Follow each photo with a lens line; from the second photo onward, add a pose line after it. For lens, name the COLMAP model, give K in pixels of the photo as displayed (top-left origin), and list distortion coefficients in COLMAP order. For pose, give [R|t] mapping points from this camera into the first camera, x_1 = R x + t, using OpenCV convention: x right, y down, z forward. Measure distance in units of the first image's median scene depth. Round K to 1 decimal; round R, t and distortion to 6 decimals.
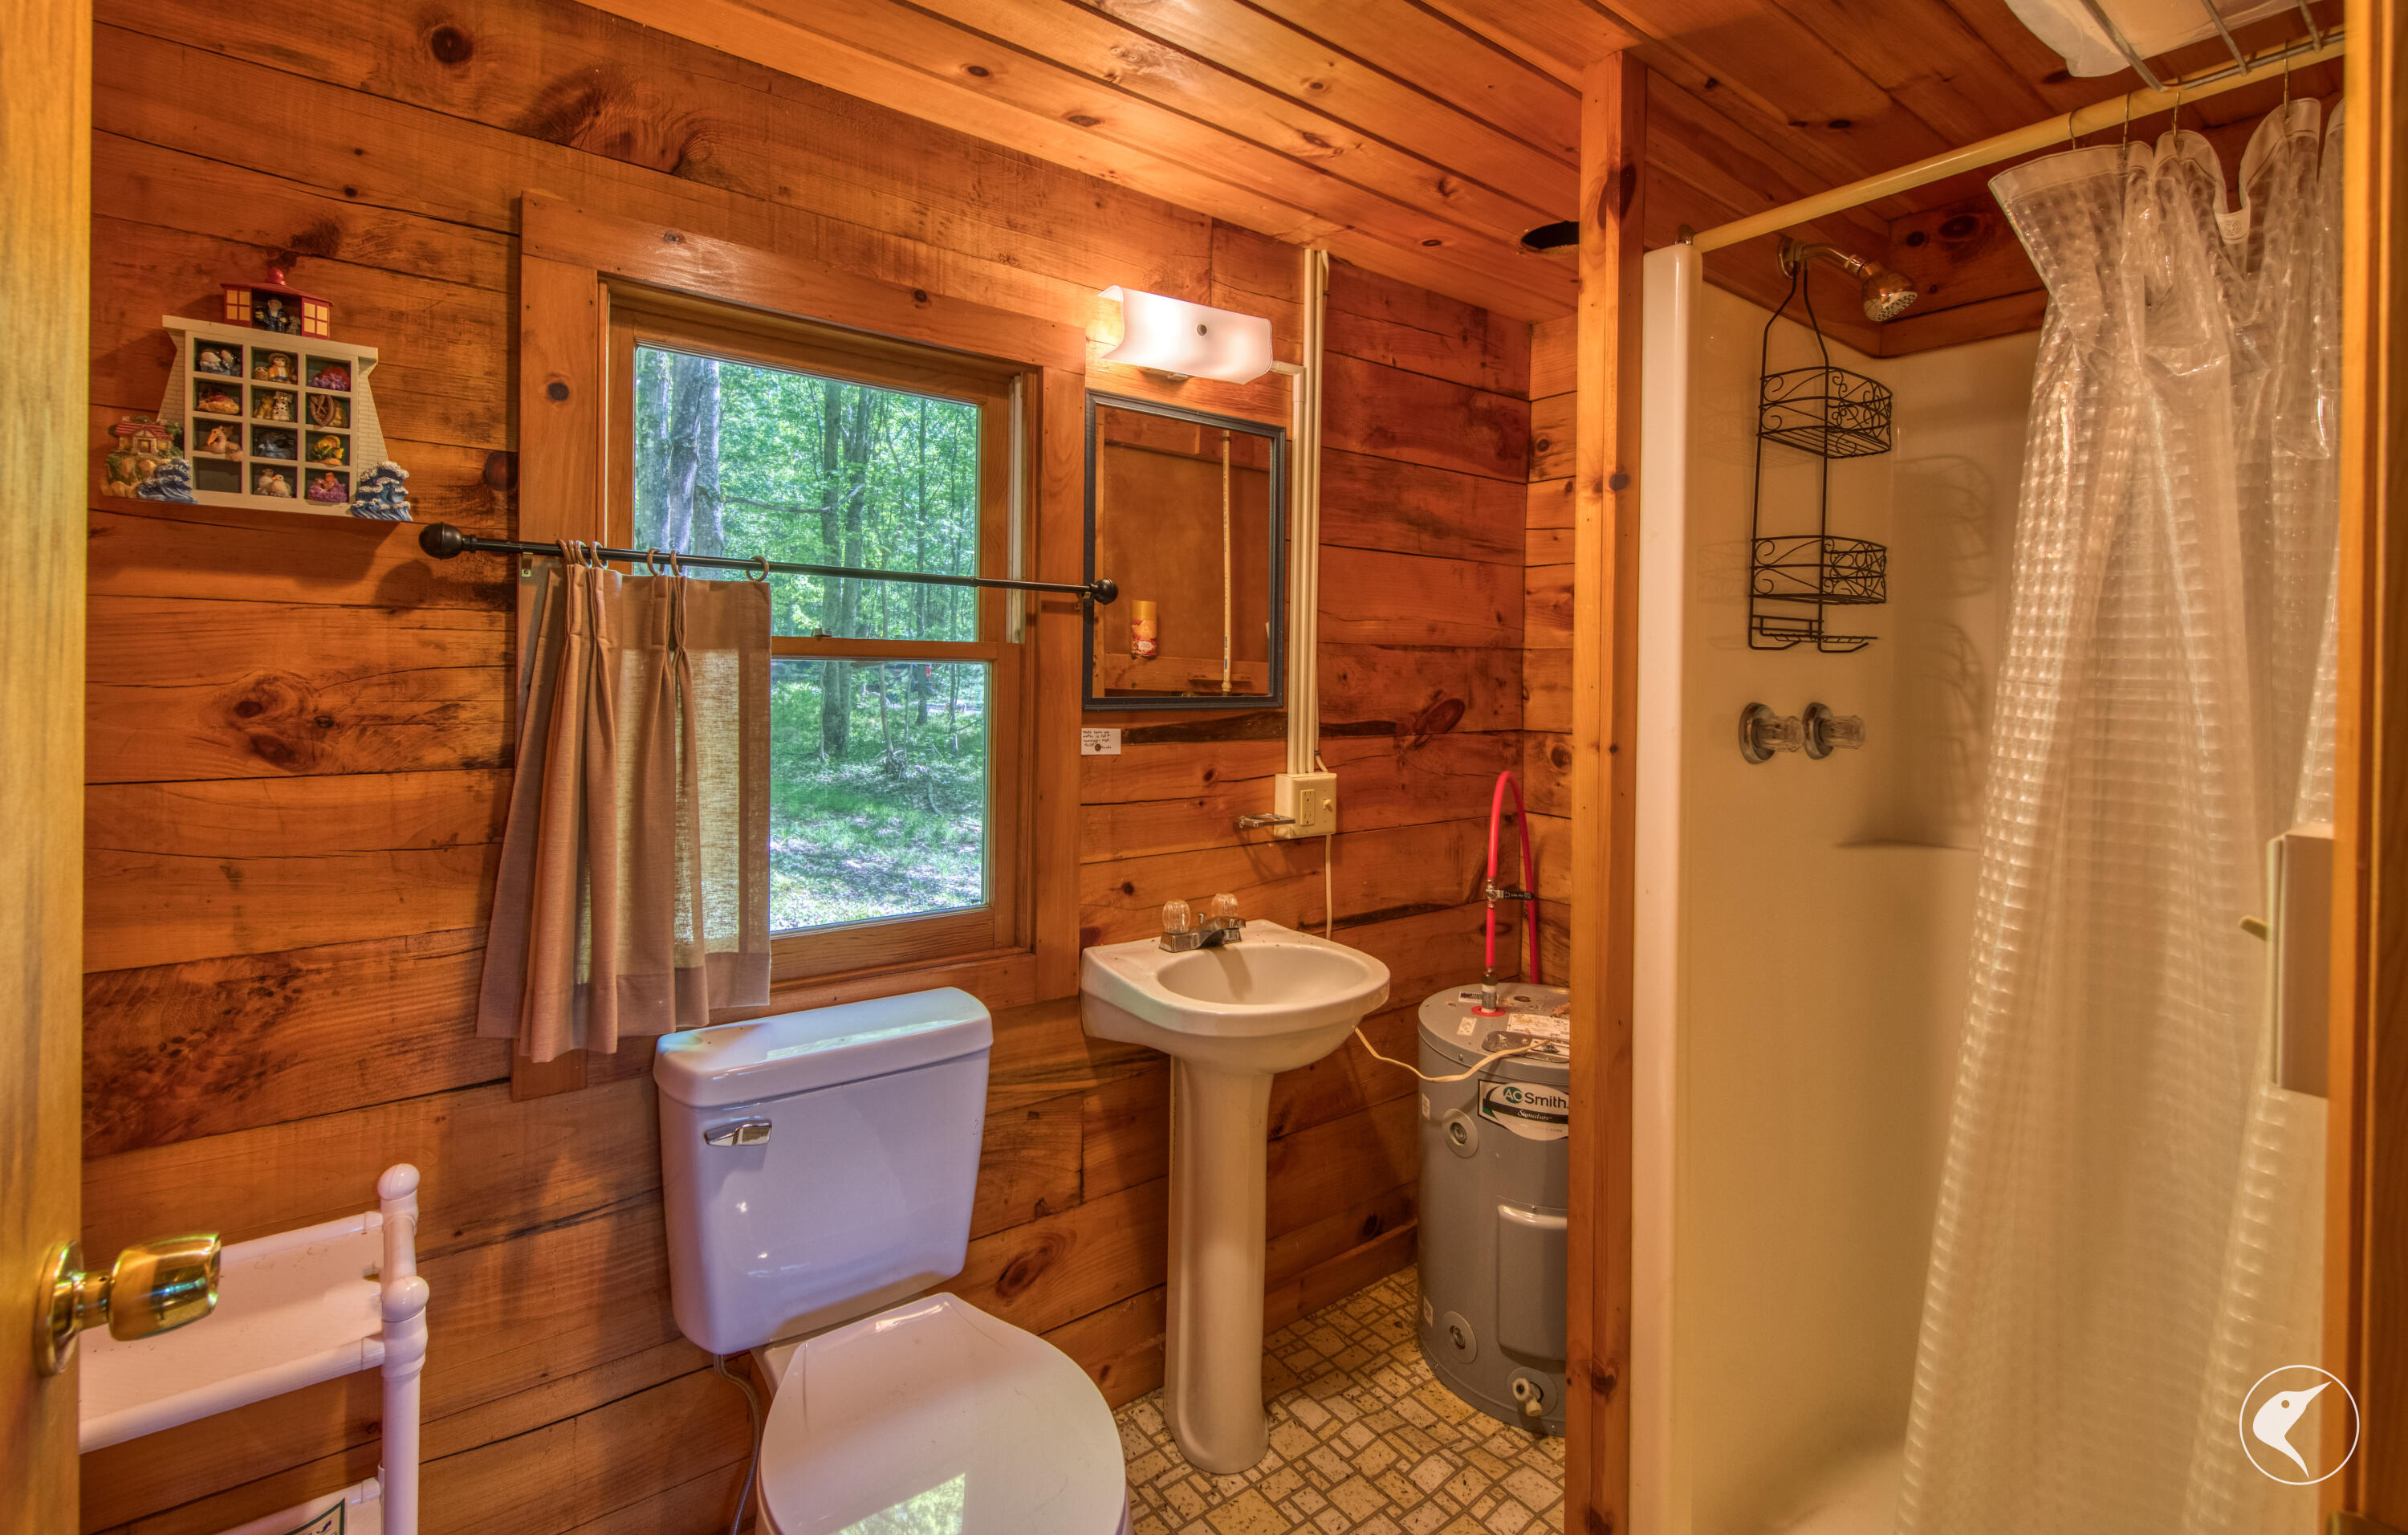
lens RADIAL K [[1080.6, 0, 1198.6], [0, 1080.6, 678.7], [0, 0, 1]] dist [0.011148, 0.000307]
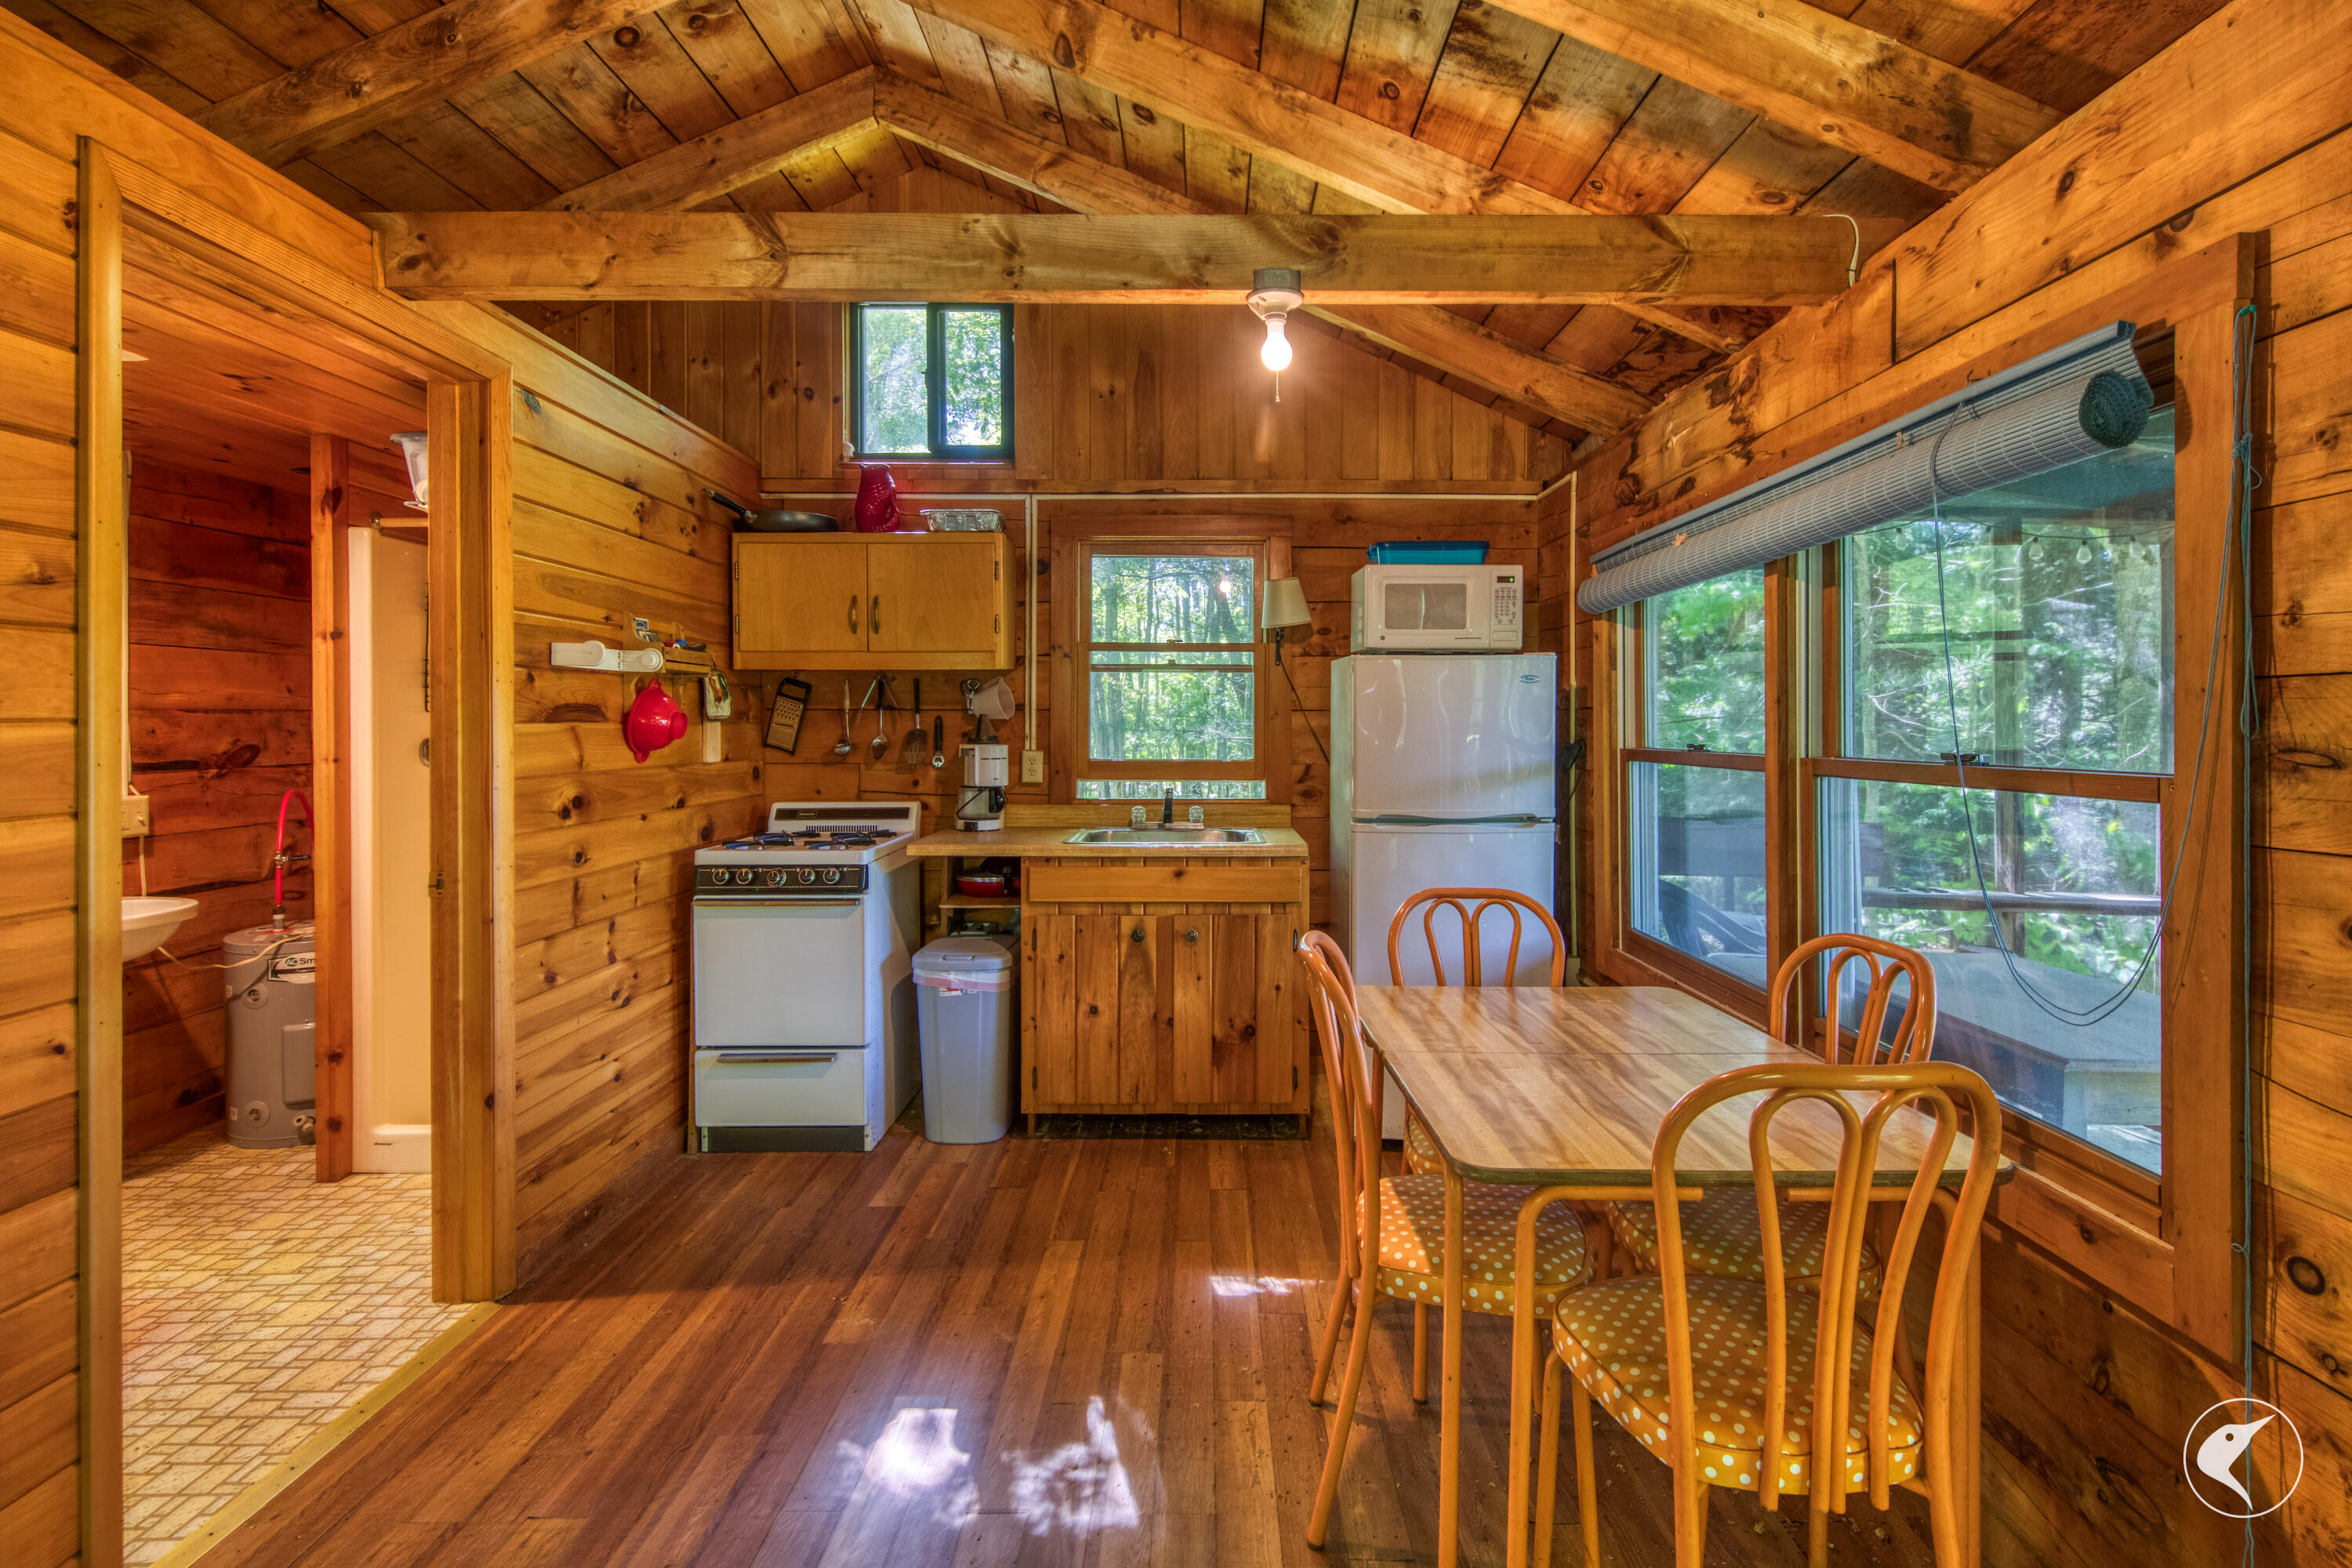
lens RADIAL K [[1081.1, 0, 1187.2], [0, 1081.1, 719.2], [0, 0, 1]] dist [0.010678, -0.004249]
pose [[0.608412, -0.016491, 0.793450, -0.210506], [0.023790, 0.999714, 0.002536, 0.012951], [-0.793265, 0.017333, 0.608630, -1.175982]]
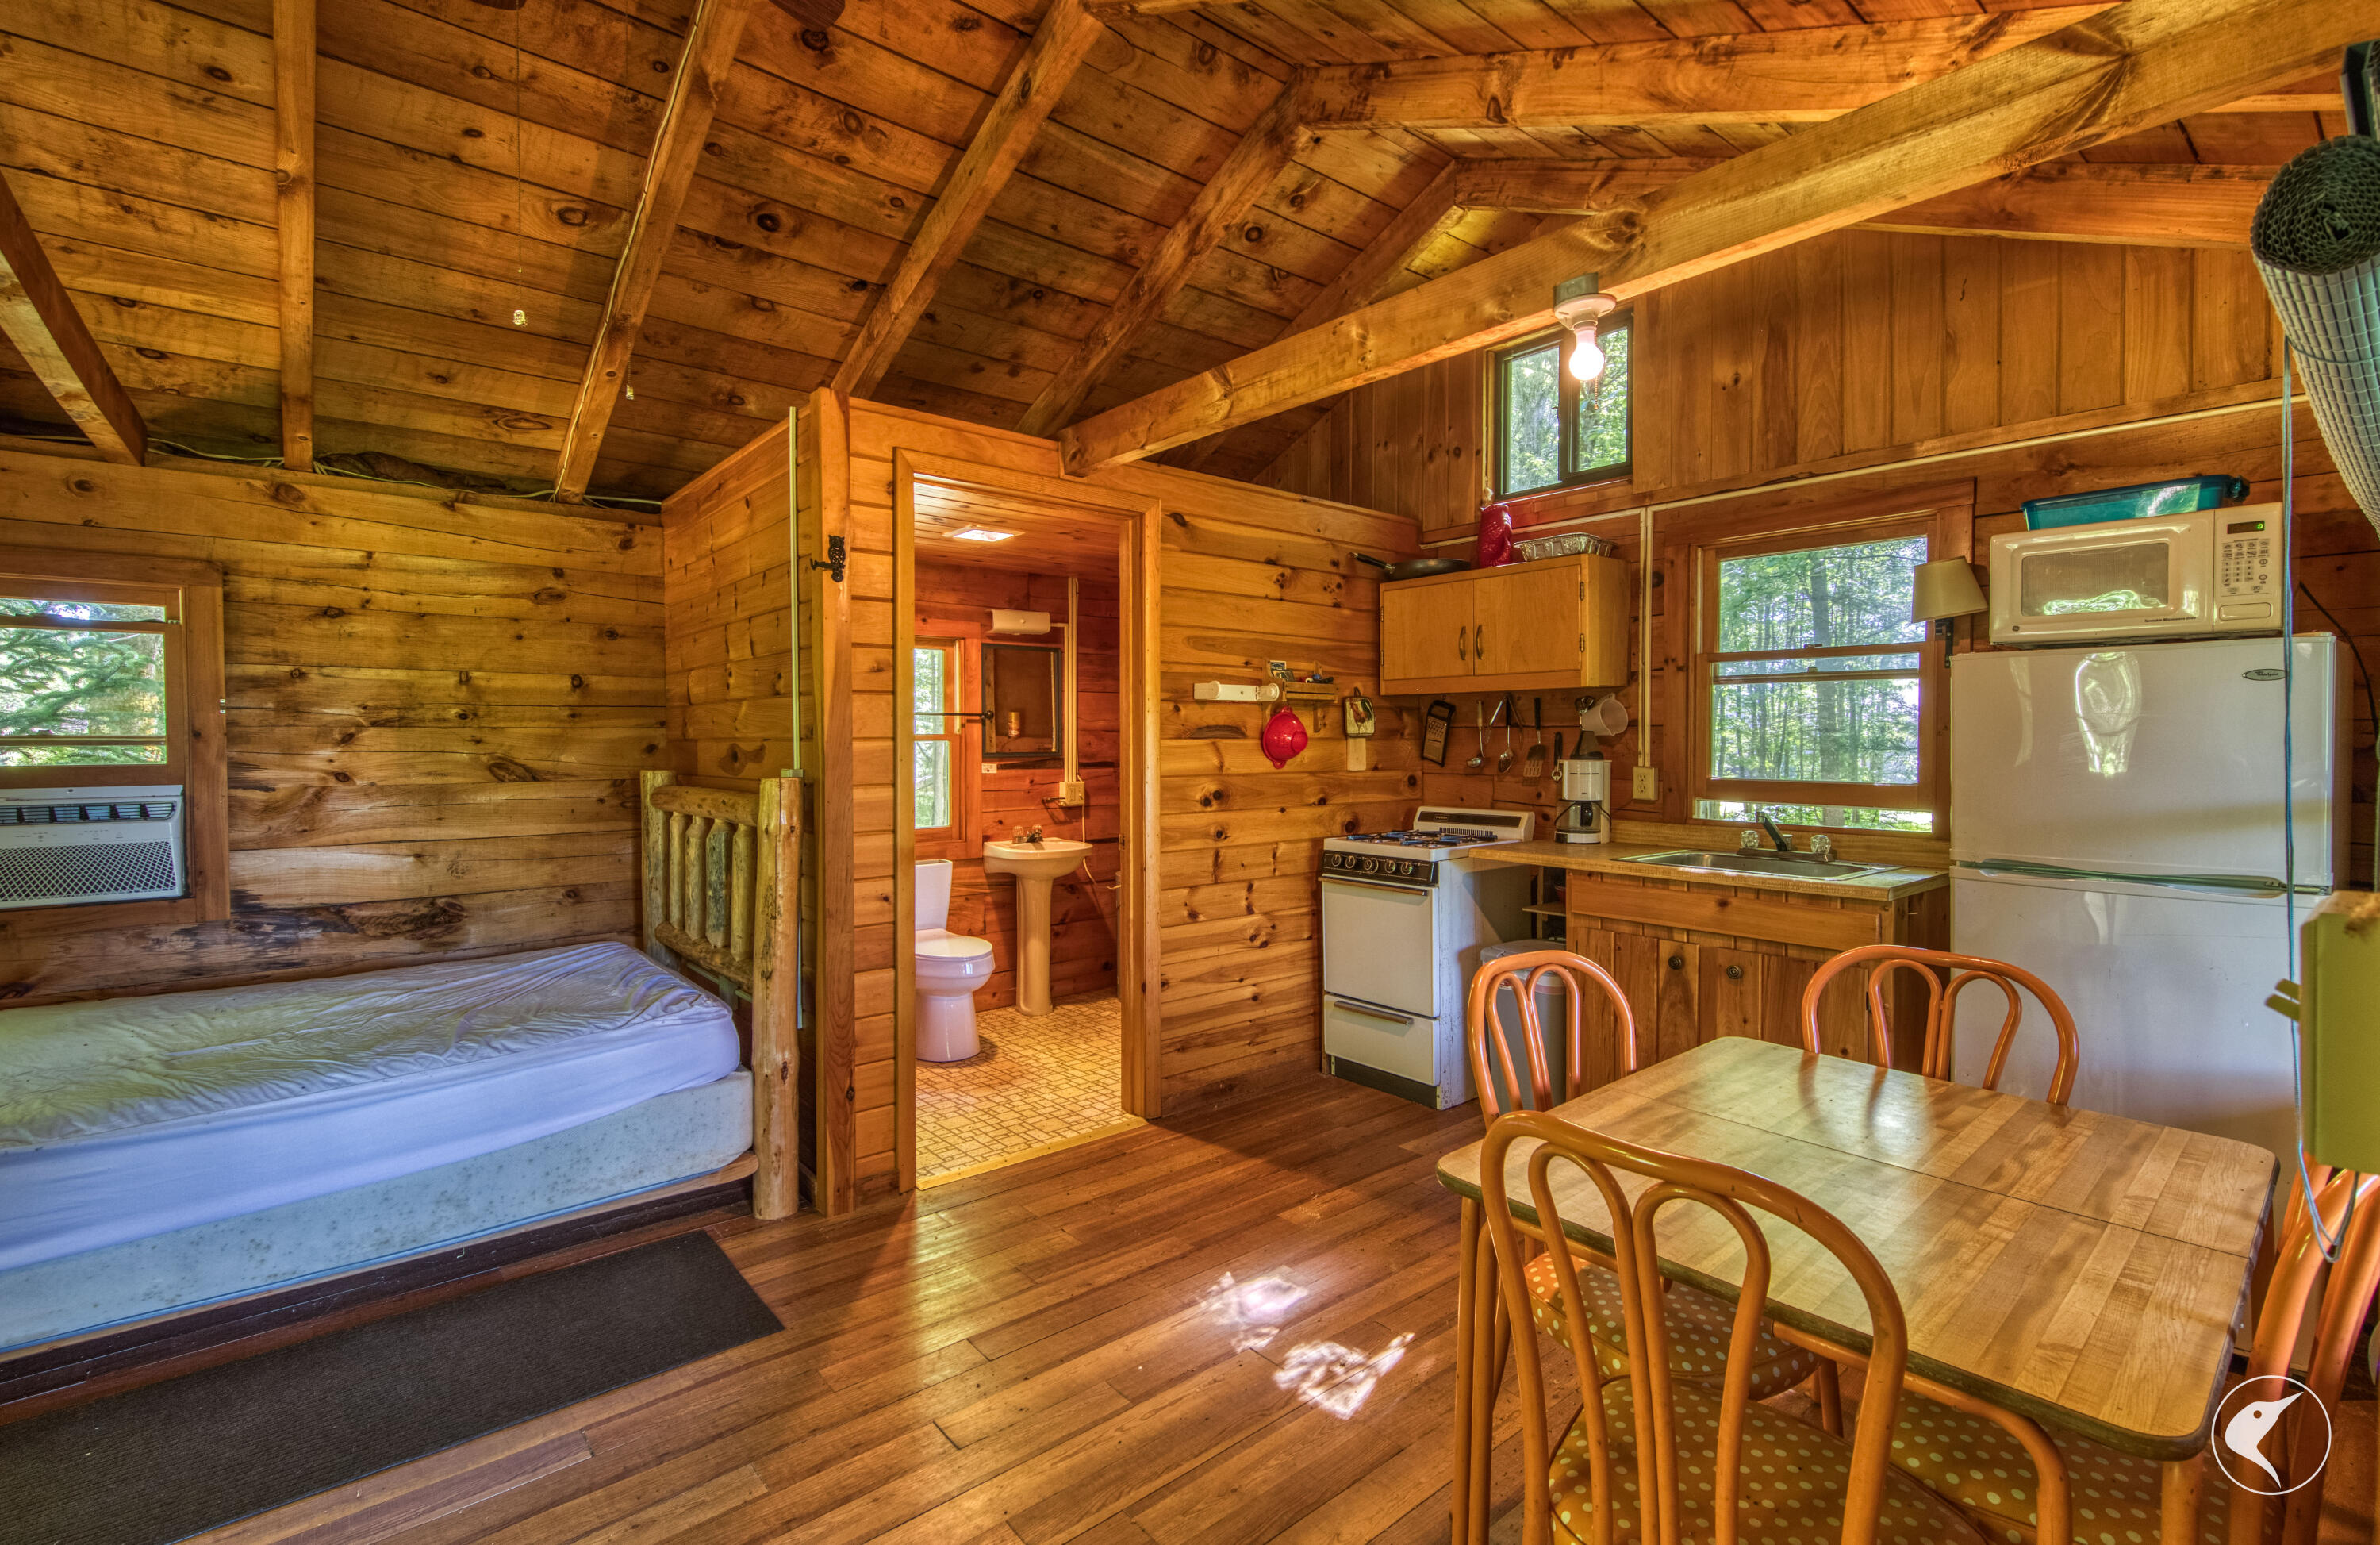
lens RADIAL K [[1041.8, 0, 1176.4], [0, 1041.8, 743.7], [0, 0, 1]] dist [0.010844, -0.000250]
pose [[0.998672, -0.019082, 0.047851, 0.246278], [0.019521, 0.999771, -0.008720, 0.025988], [-0.047673, 0.009643, 0.998816, -1.586596]]
